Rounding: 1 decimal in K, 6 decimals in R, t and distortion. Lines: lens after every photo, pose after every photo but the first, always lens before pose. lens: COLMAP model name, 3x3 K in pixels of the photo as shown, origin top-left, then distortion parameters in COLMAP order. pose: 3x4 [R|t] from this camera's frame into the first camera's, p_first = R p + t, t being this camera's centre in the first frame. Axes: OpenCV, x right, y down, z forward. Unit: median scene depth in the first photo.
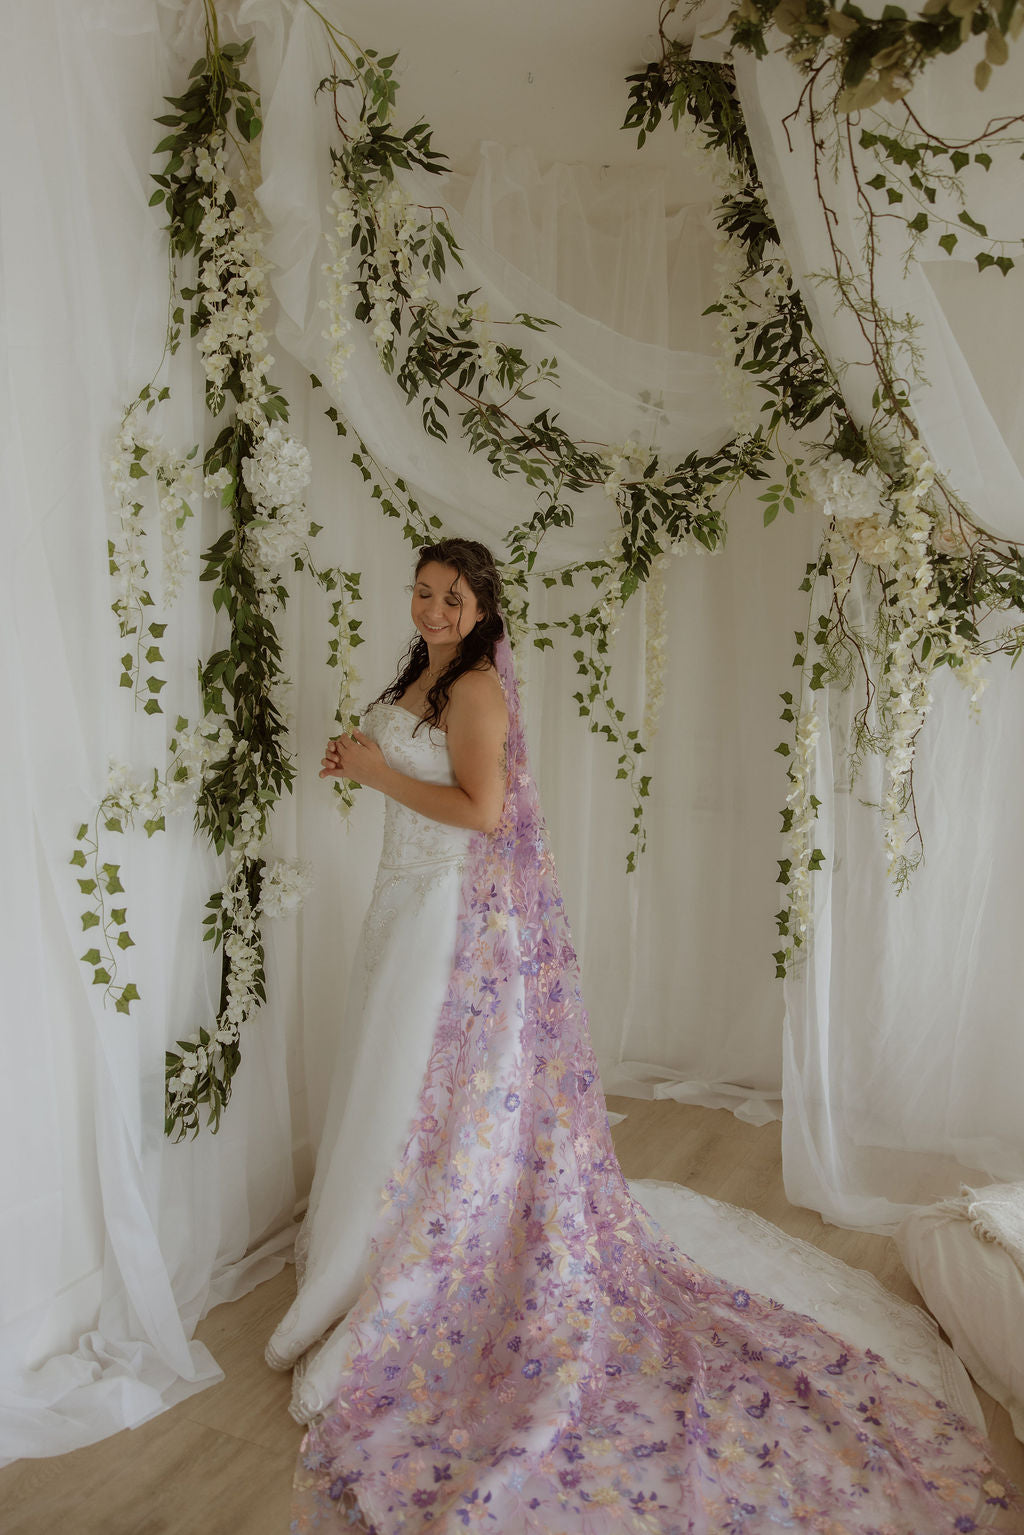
lens RADIAL K [[1126.7, 0, 494.4], [0, 1126.7, 757.9], [0, 0, 1]] dist [-0.000709, 0.001752]
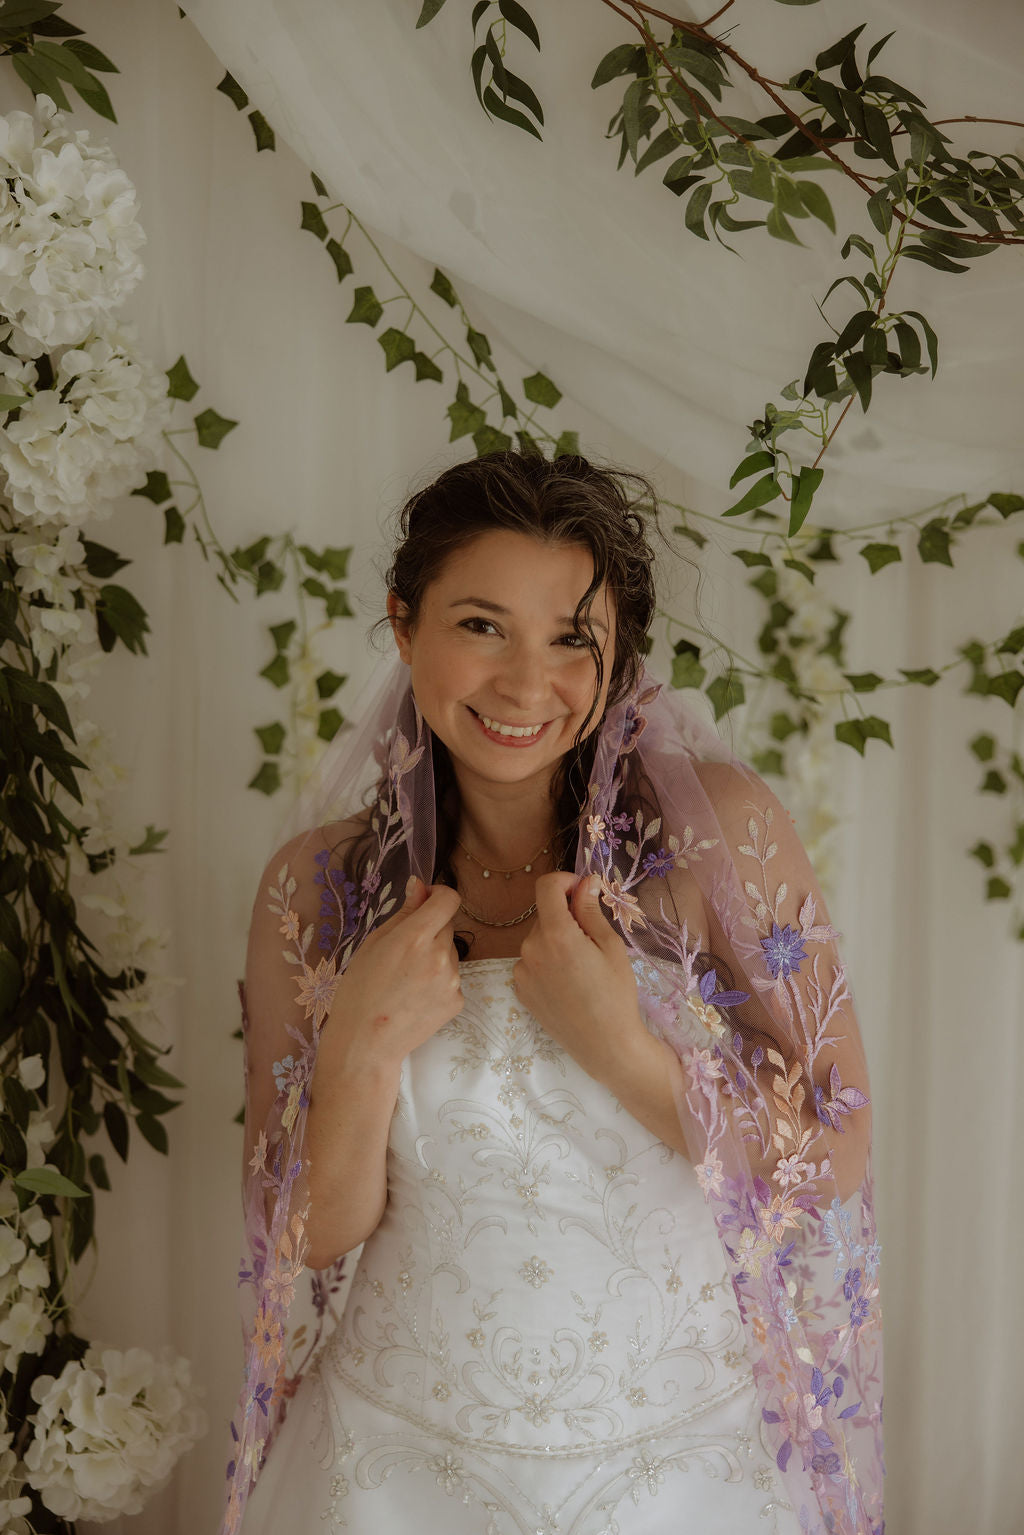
lens RADIAL K [[1959.5, 0, 594.4], [0, 1959.5, 834.1], [0, 0, 1]] dist [0.031146, 0.032199]
pose [[0.988914, -0.006263, -0.148354, 0.058527], [0.002809, 0.999720, -0.023482, -0.064999], [0.148460, 0.022805, 0.988655, 0.452190]]
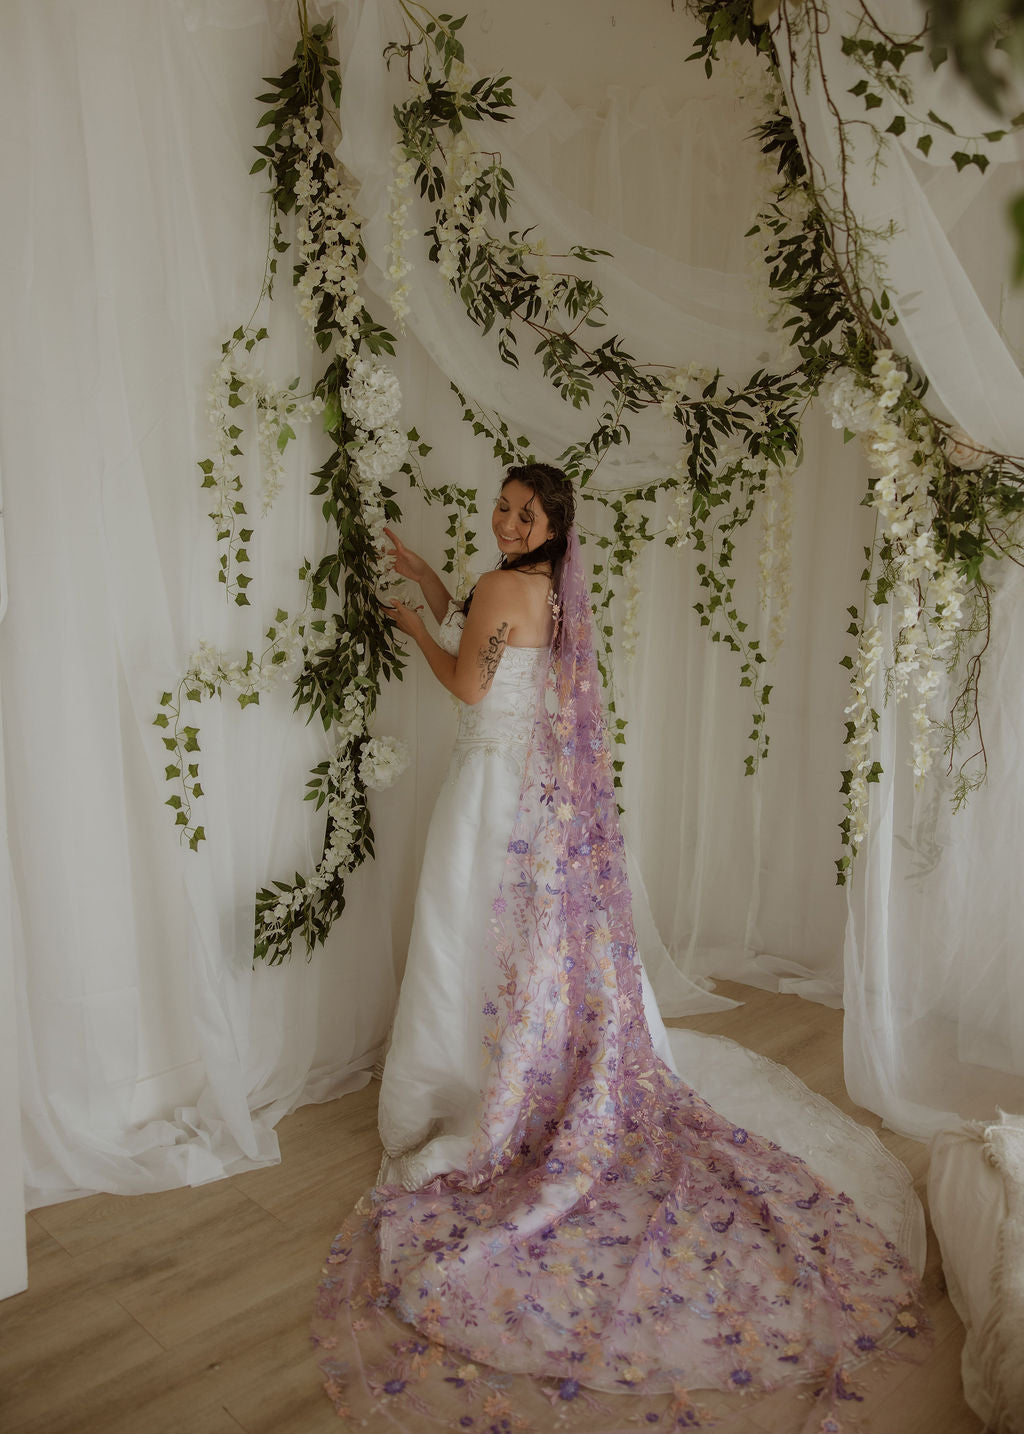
lens RADIAL K [[1021.0, 0, 542.9], [0, 1021.0, 697.2], [0, 0, 1]] dist [0.001027, -0.001536]
pose [[0.961951, 0.054602, -0.267710, 0.275720], [-0.046717, 0.998269, 0.035740, 0.004263], [0.269198, -0.021874, 0.962837, 0.037678]]
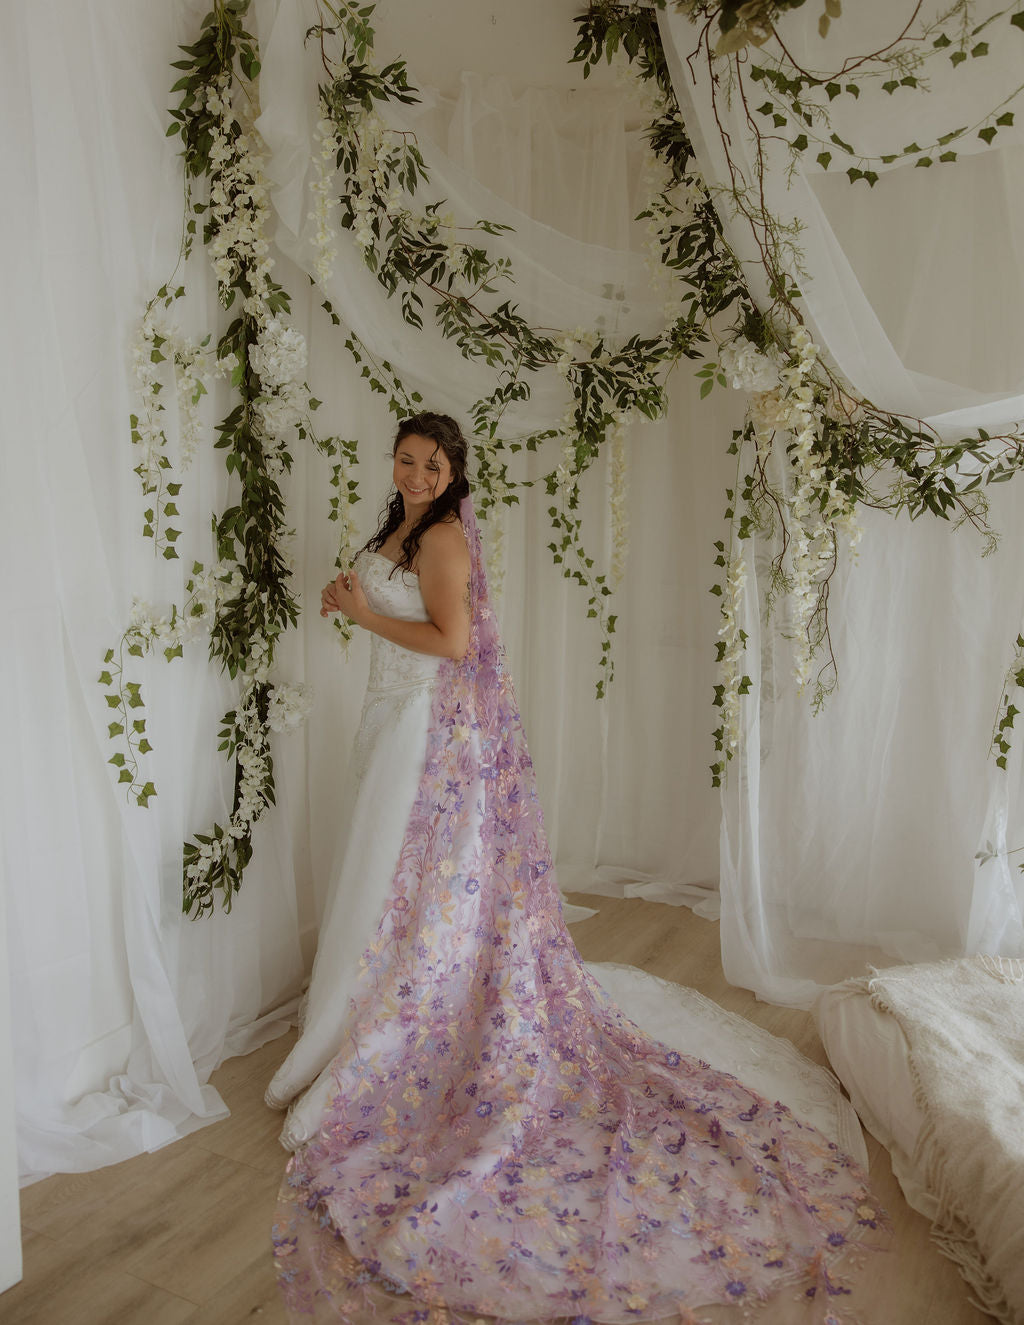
lens RADIAL K [[1013.9, 0, 497.6], [0, 1013.9, 605.9], [0, 0, 1]] dist [0.000065, 0.000972]
pose [[0.999453, -0.000076, -0.033068, 0.074554], [0.000015, 0.999998, -0.001861, 0.011994], [0.033068, 0.001859, 0.999451, -0.062090]]
